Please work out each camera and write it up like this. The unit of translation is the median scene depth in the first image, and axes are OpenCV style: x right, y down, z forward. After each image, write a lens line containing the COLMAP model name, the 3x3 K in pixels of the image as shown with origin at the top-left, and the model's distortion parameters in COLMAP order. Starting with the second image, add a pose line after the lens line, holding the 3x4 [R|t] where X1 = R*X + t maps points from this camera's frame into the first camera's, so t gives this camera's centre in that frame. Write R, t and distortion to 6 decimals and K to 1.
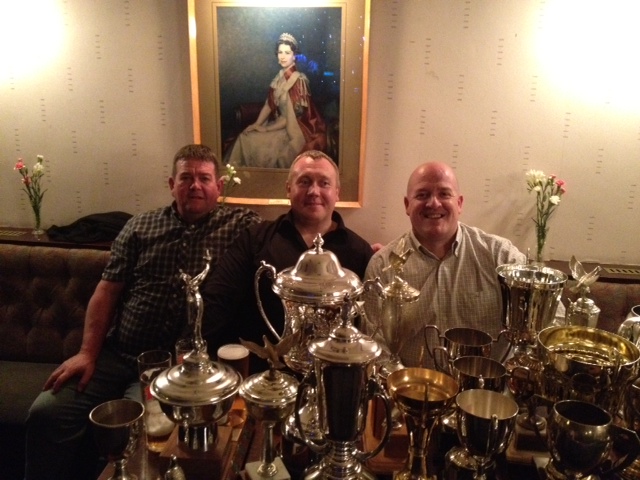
lens RADIAL K [[632.0, 0, 320.0], [0, 632.0, 240.0], [0, 0, 1]] dist [0.204006, -0.459697]
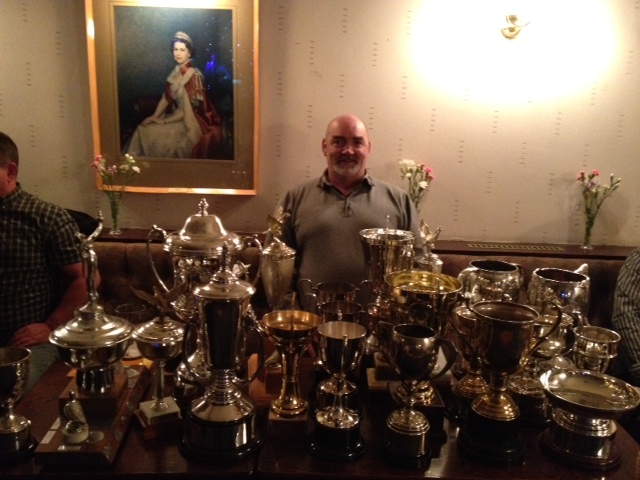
lens RADIAL K [[632.0, 0, 320.0], [0, 632.0, 240.0], [0, 0, 1]] dist [0.204006, -0.459697]
pose [[0.991005, -0.017549, 0.132671, 0.048904], [0.019963, 0.999658, -0.016892, 0.082448], [-0.132329, 0.019388, 0.991016, -0.153404]]
